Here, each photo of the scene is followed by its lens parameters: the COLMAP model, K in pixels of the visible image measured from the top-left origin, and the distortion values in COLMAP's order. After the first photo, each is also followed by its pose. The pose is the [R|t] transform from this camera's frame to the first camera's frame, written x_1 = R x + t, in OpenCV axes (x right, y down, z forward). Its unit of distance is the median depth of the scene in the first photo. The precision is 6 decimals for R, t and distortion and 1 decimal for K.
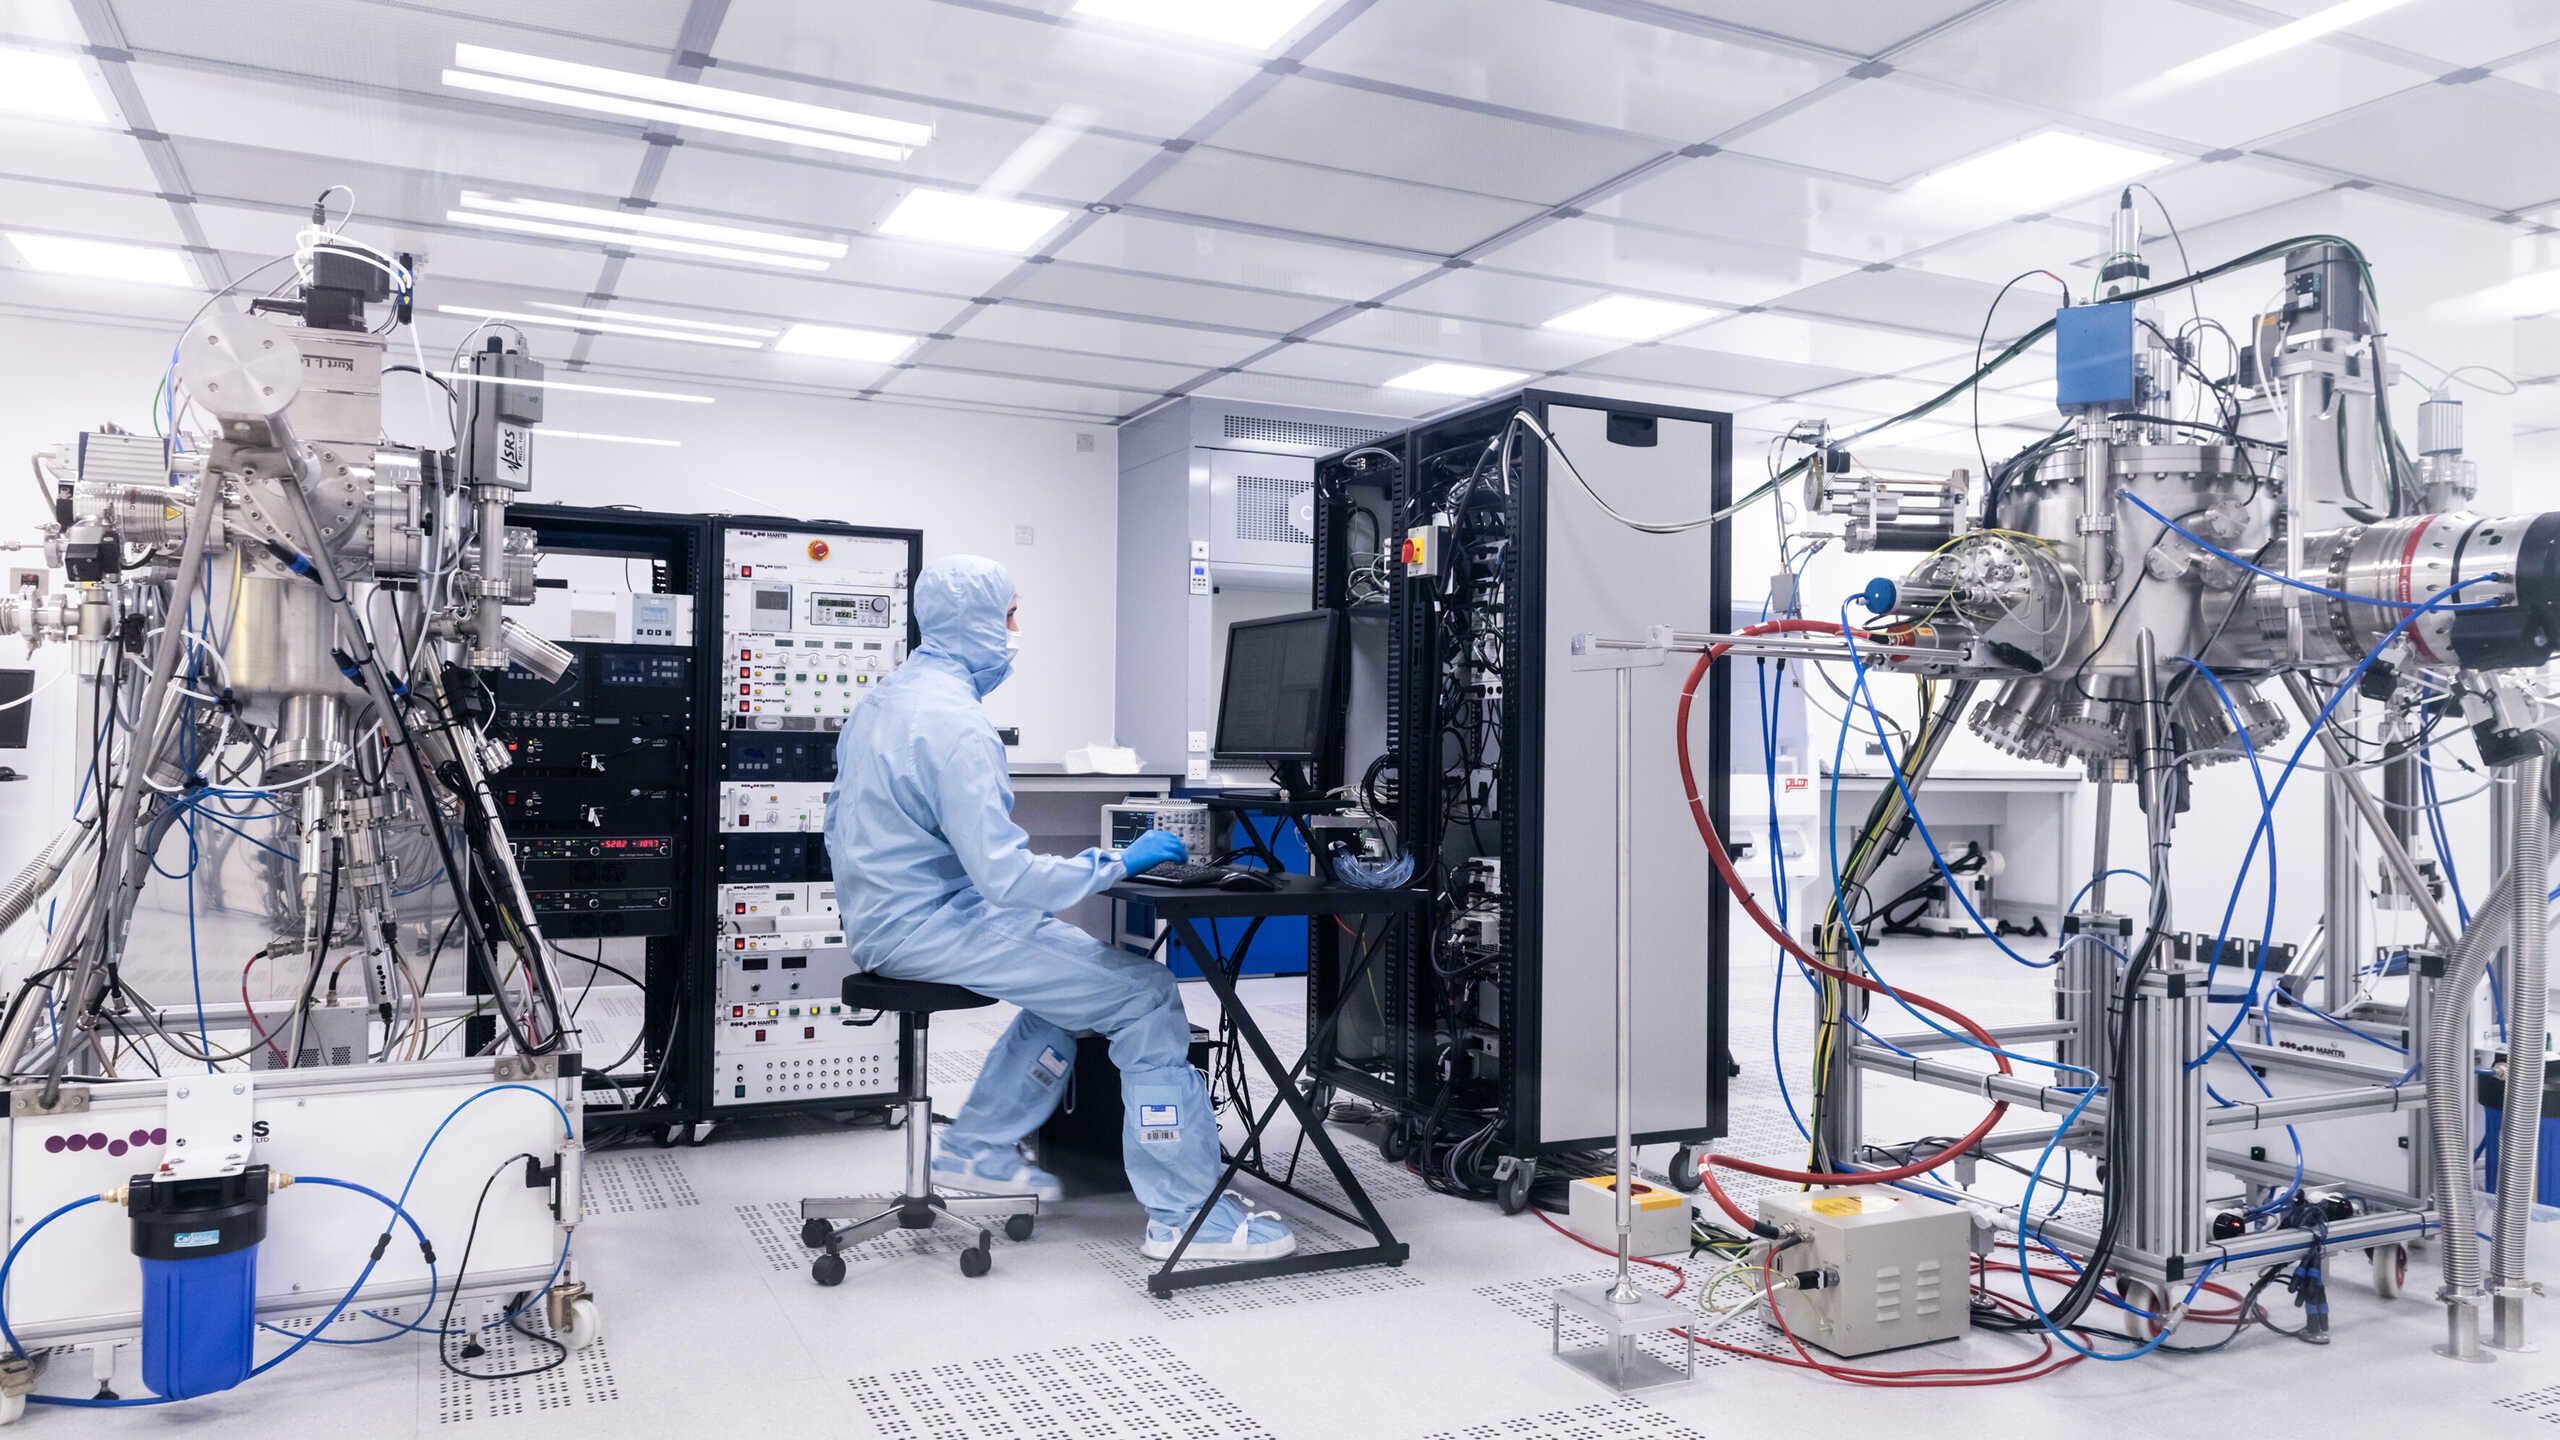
lens RADIAL K [[1757.8, 0, 1285.1], [0, 1757.8, 727.3], [0, 0, 1]] dist [-0.000420, -0.001794]
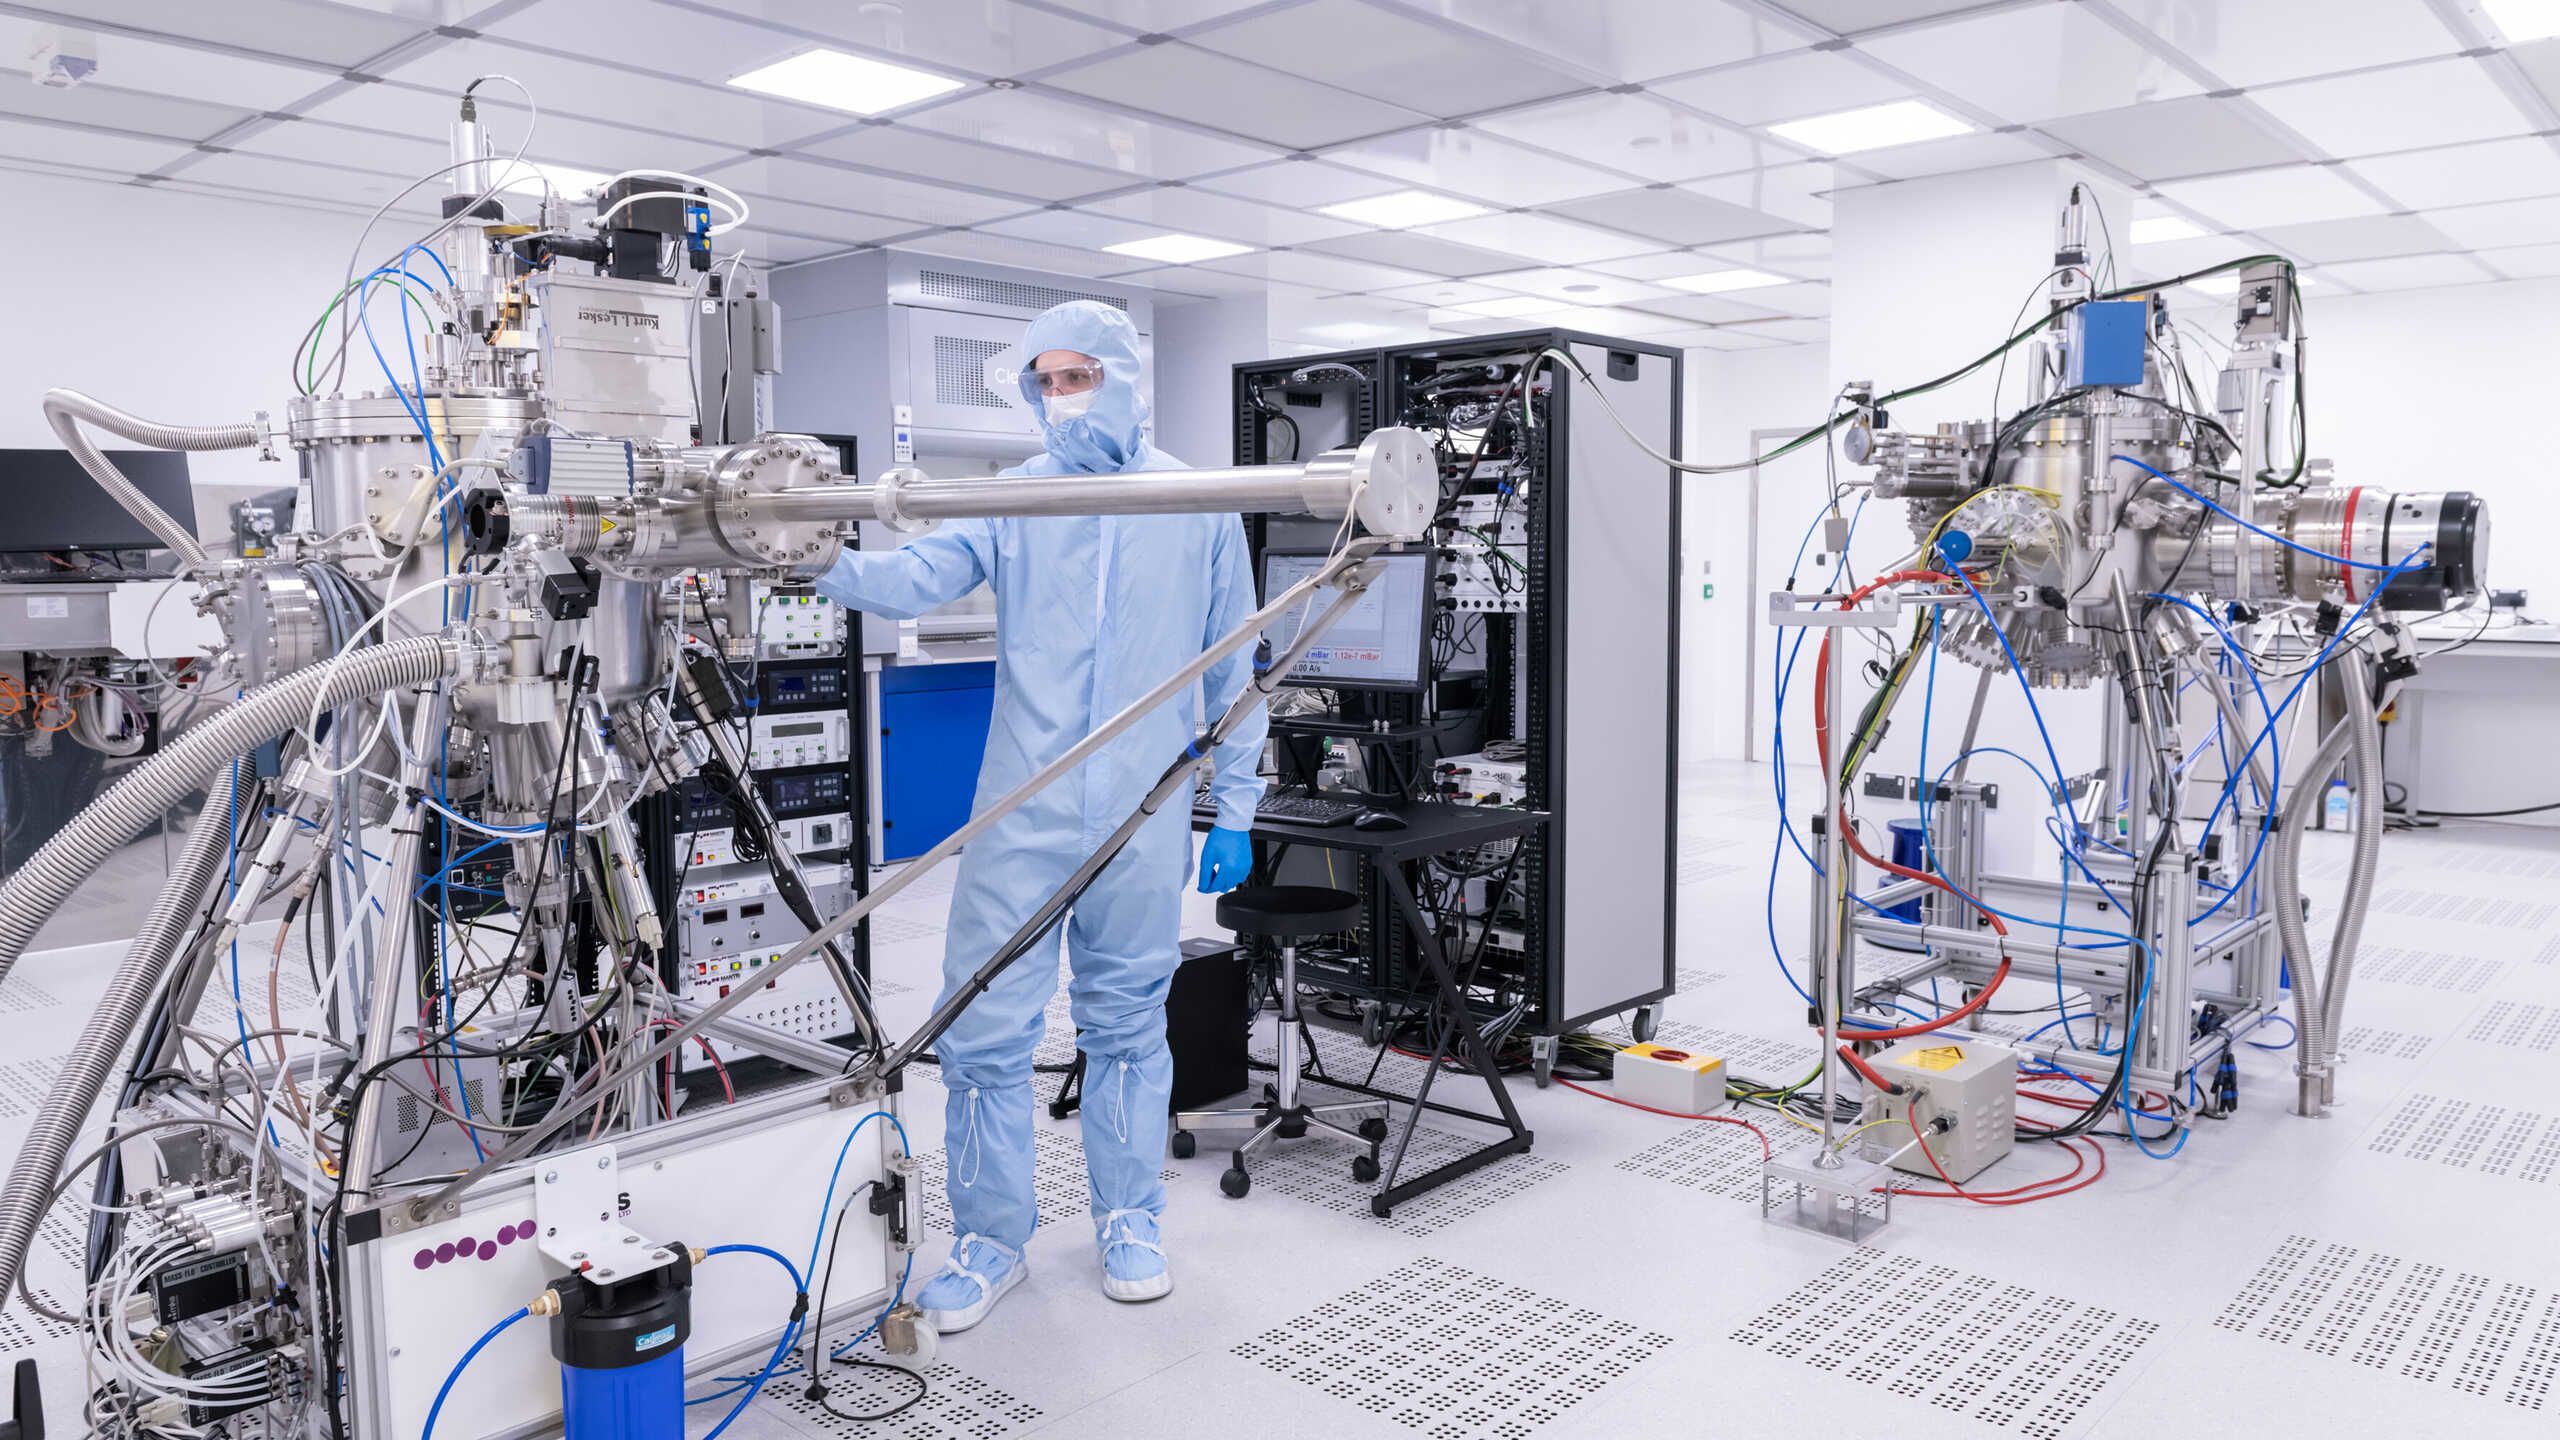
lens RADIAL K [[1757.8, 0, 1291.4], [0, 1757.8, 723.9], [0, 0, 1]] dist [-0.000420, -0.001794]
pose [[0.930796, -0.051028, 0.361959, -0.464386], [0.011706, 0.993861, 0.110011, -0.084152], [-0.365351, -0.098161, 0.925680, 0.063694]]
